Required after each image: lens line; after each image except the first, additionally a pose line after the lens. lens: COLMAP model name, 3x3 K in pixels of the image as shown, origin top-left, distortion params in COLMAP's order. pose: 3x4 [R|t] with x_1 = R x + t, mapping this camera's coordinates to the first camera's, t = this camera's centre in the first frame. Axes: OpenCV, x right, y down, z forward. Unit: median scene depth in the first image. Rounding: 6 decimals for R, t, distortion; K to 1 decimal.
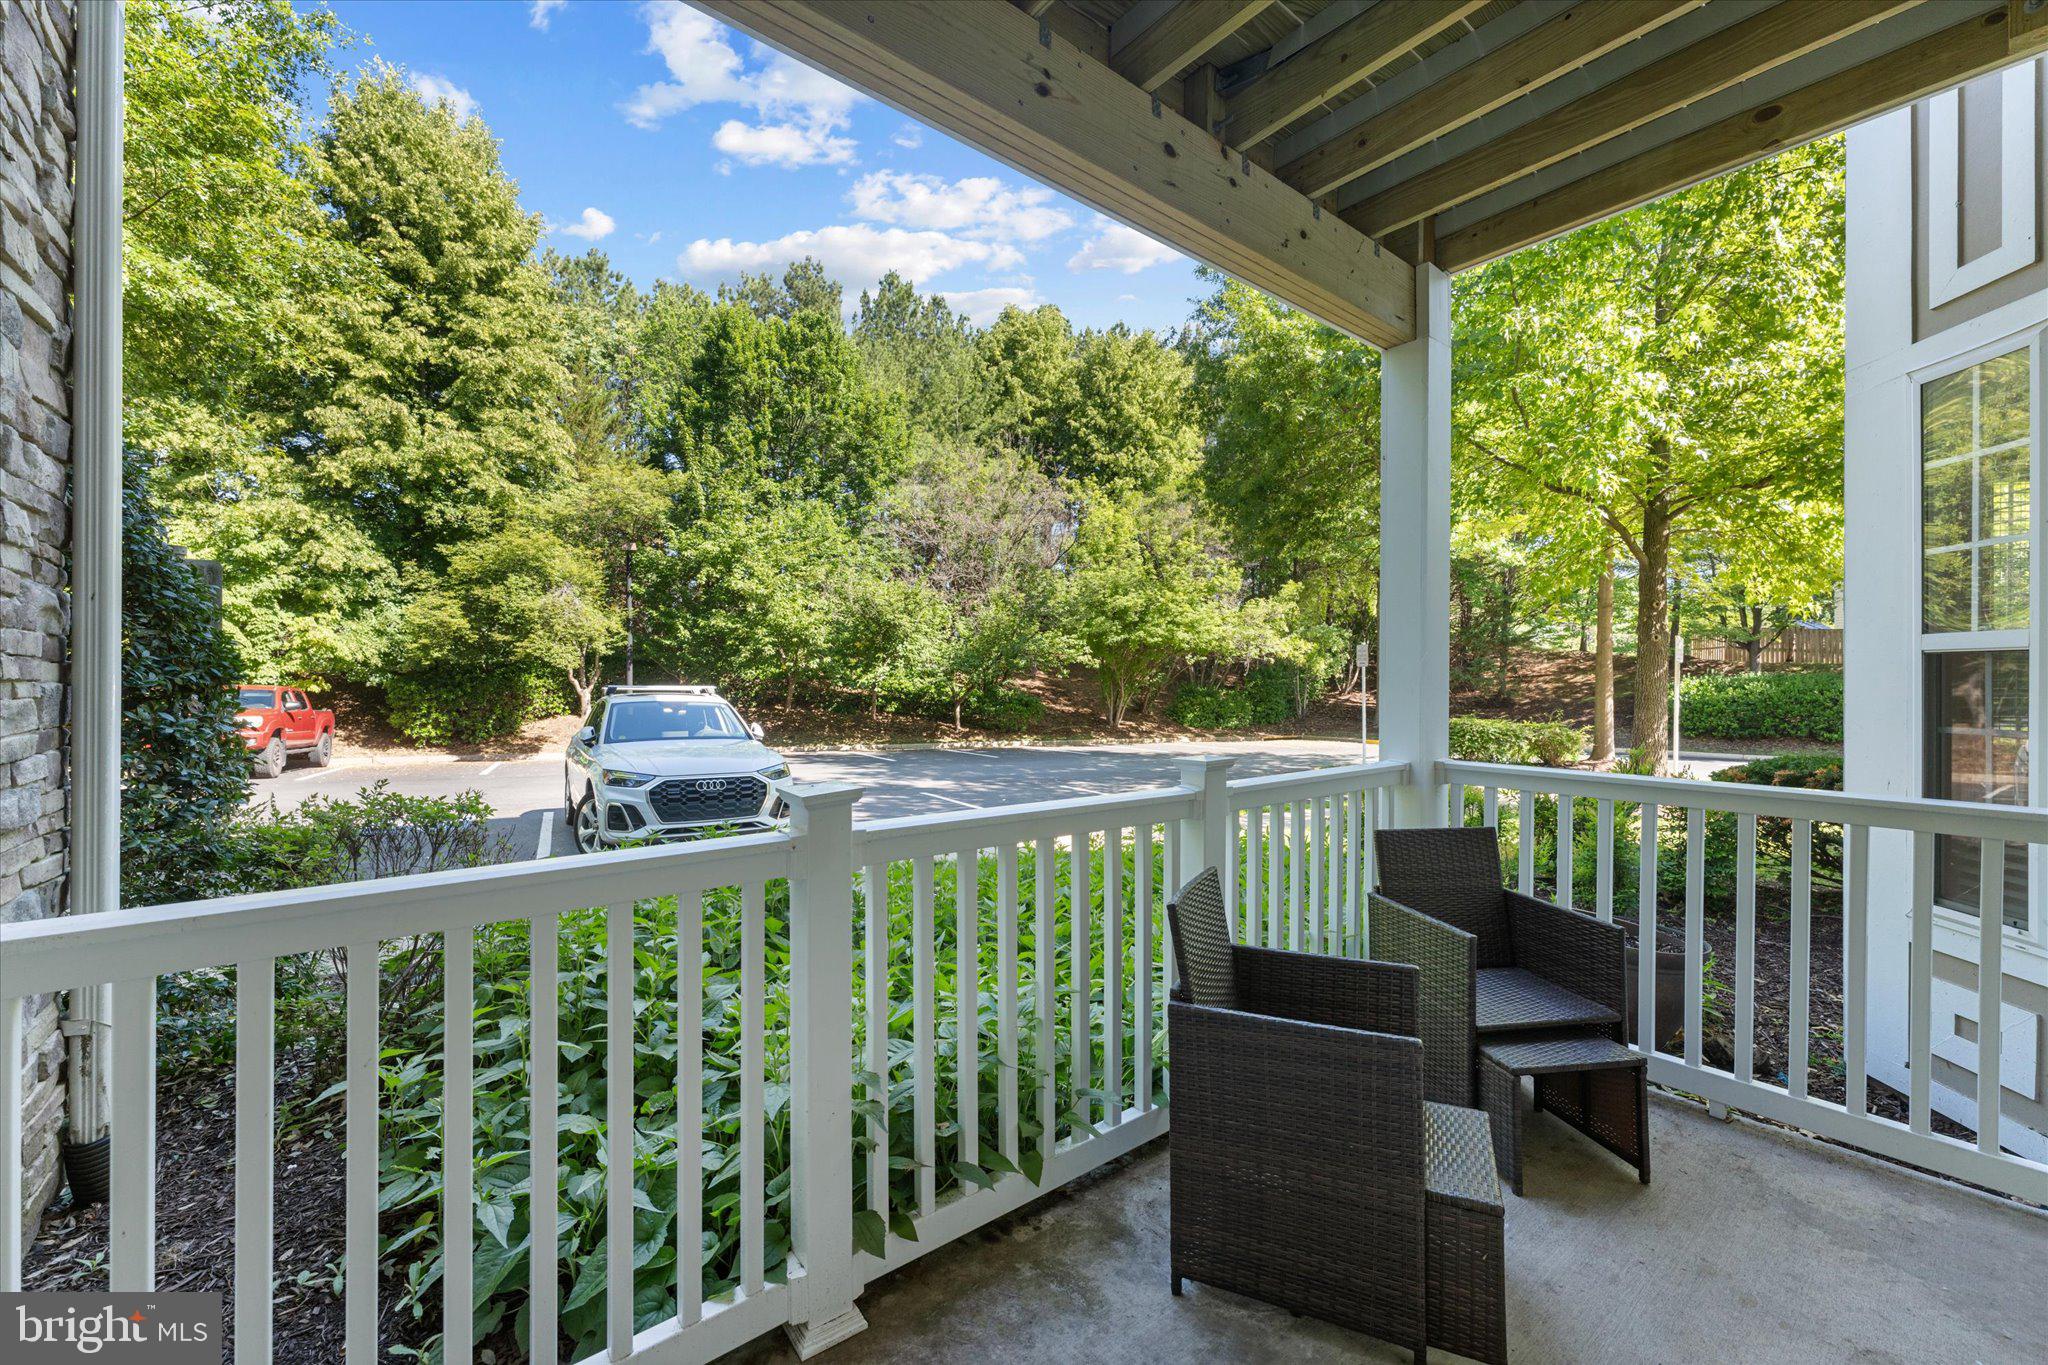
lens RADIAL K [[814.7, 0, 1016.9], [0, 814.7, 705.1], [0, 0, 1]] dist [0.000465, 0.000083]
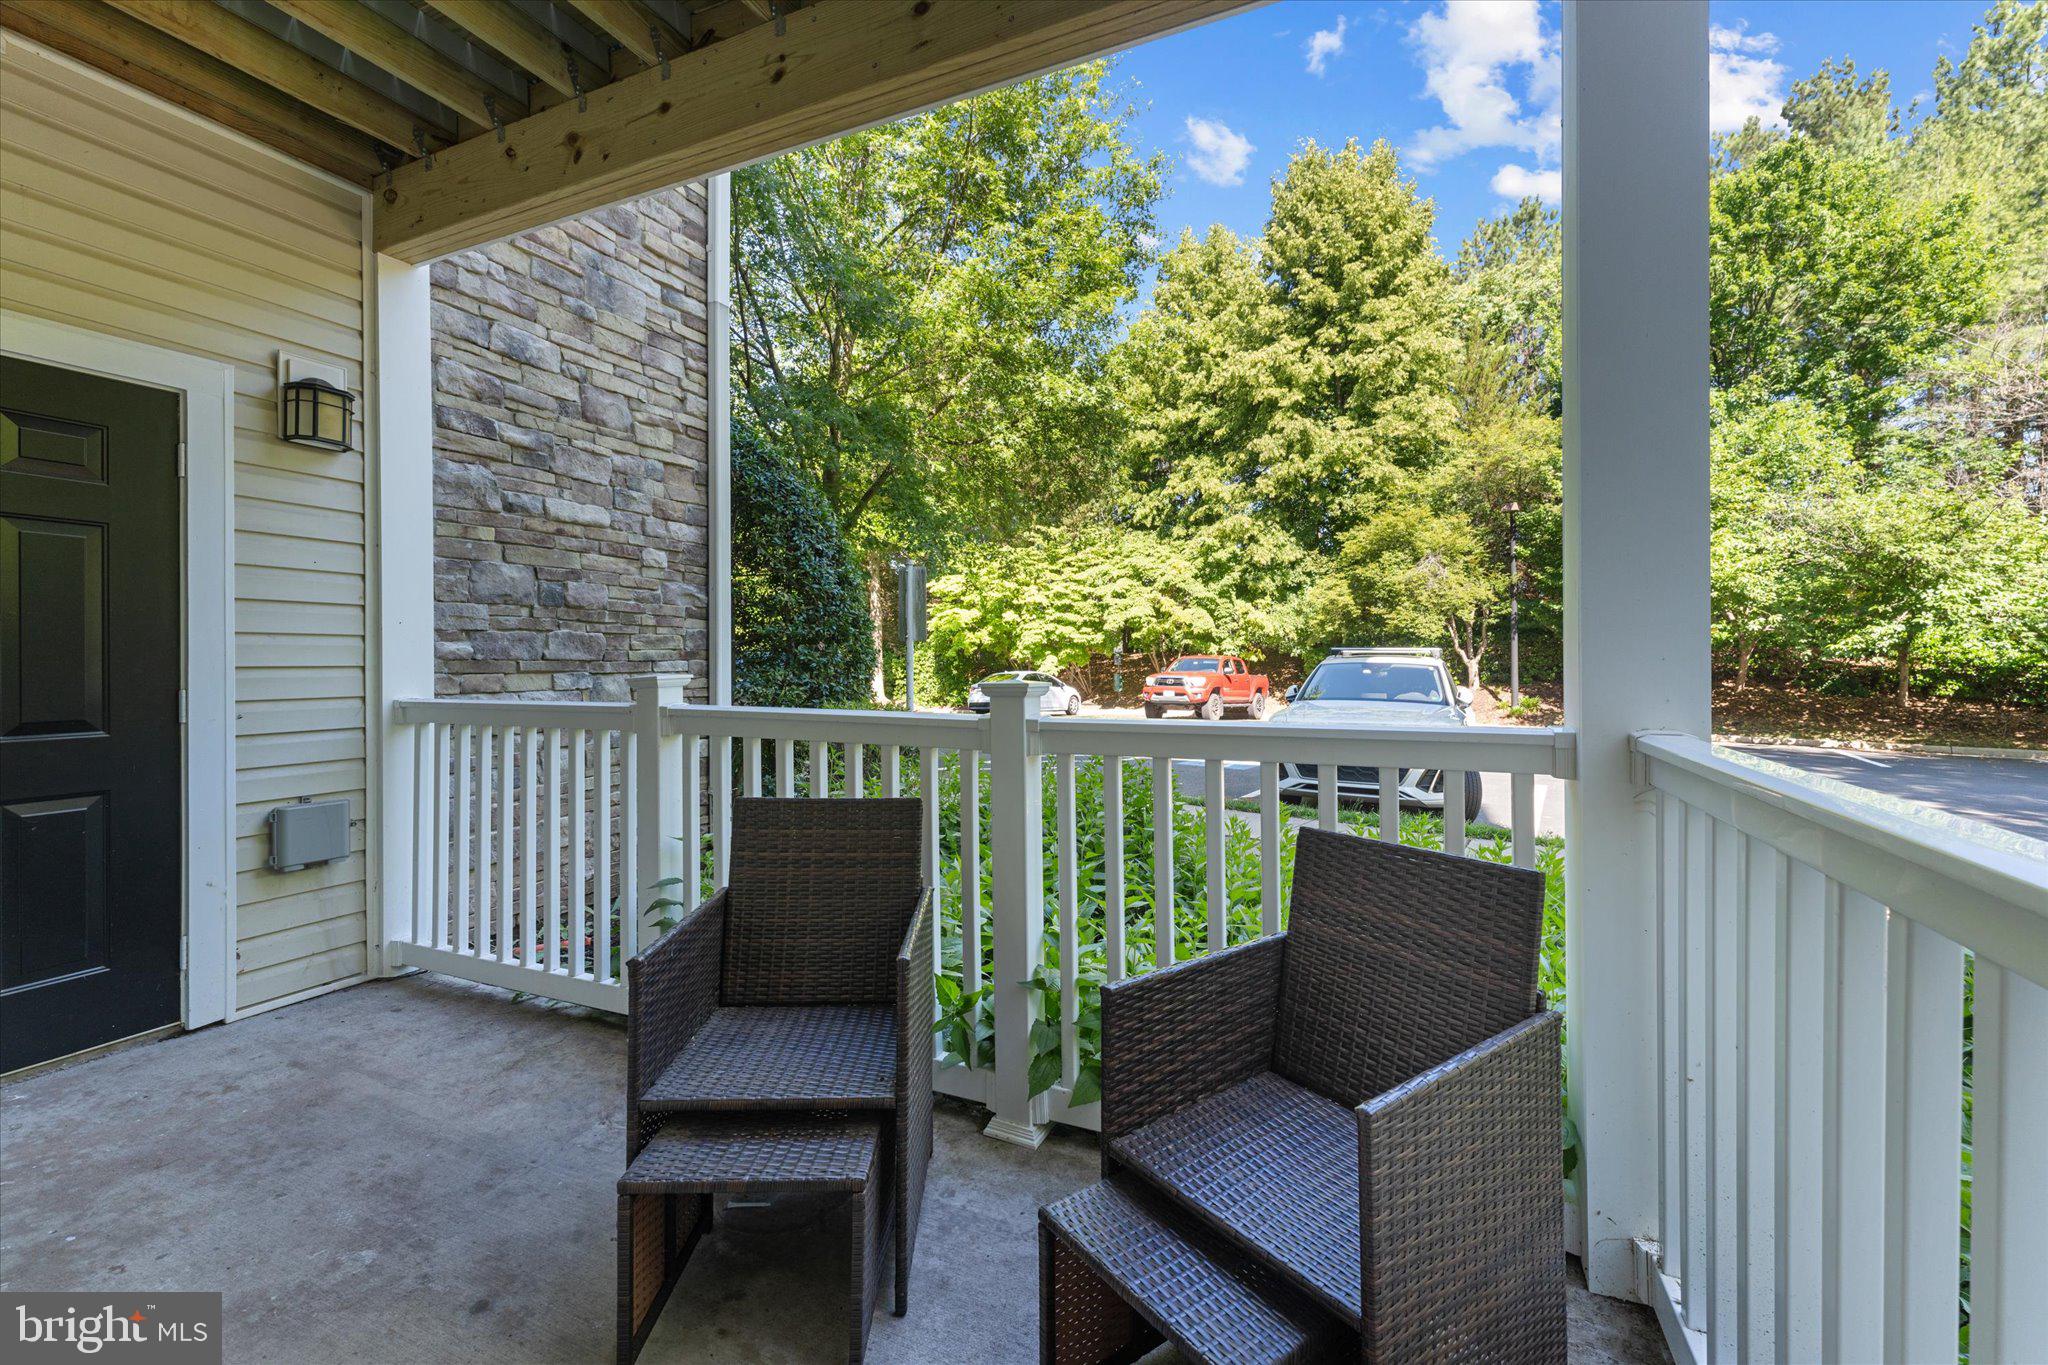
lens RADIAL K [[817.4, 0, 1018.5], [0, 817.4, 681.9], [0, 0, 1]] dist [0.000000, -0.000091]
pose [[0.465198, 0.024215, -0.884875, 0.107930], [-0.023060, 0.999618, 0.015232, 0.005836], [0.884906, 0.013319, 0.465579, 0.068826]]
